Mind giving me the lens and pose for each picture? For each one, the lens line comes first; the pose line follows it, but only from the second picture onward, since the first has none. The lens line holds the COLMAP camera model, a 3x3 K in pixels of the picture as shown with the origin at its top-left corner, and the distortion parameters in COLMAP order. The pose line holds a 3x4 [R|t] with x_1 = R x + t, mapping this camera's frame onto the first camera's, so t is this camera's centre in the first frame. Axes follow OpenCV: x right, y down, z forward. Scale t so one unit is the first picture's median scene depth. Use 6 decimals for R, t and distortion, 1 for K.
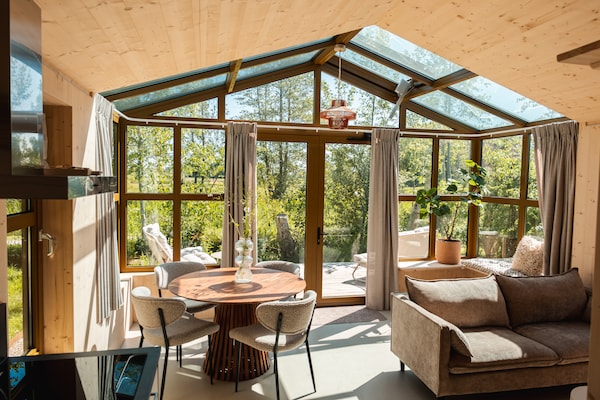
lens RADIAL K [[395.4, 0, 300.0], [0, 395.4, 200.0], [0, 0, 1]] dist [-0.005852, -0.002839]
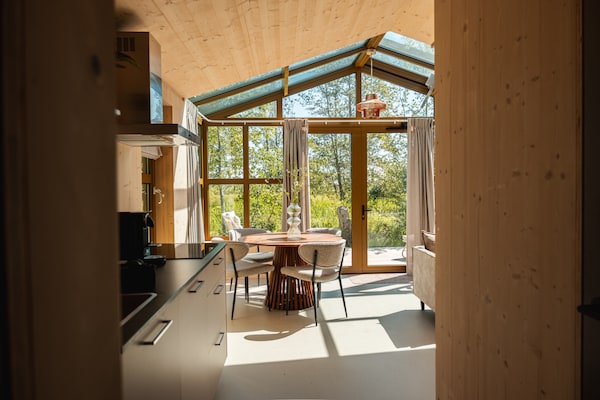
lens RADIAL K [[395.4, 0, 300.0], [0, 395.4, 200.0], [0, 0, 1]] dist [-0.005852, -0.002839]
pose [[0.981355, -0.024805, -0.190596, 0.110290], [0.020081, 0.999442, -0.026674, 0.103113], [0.191151, 0.022350, 0.981306, -0.232241]]
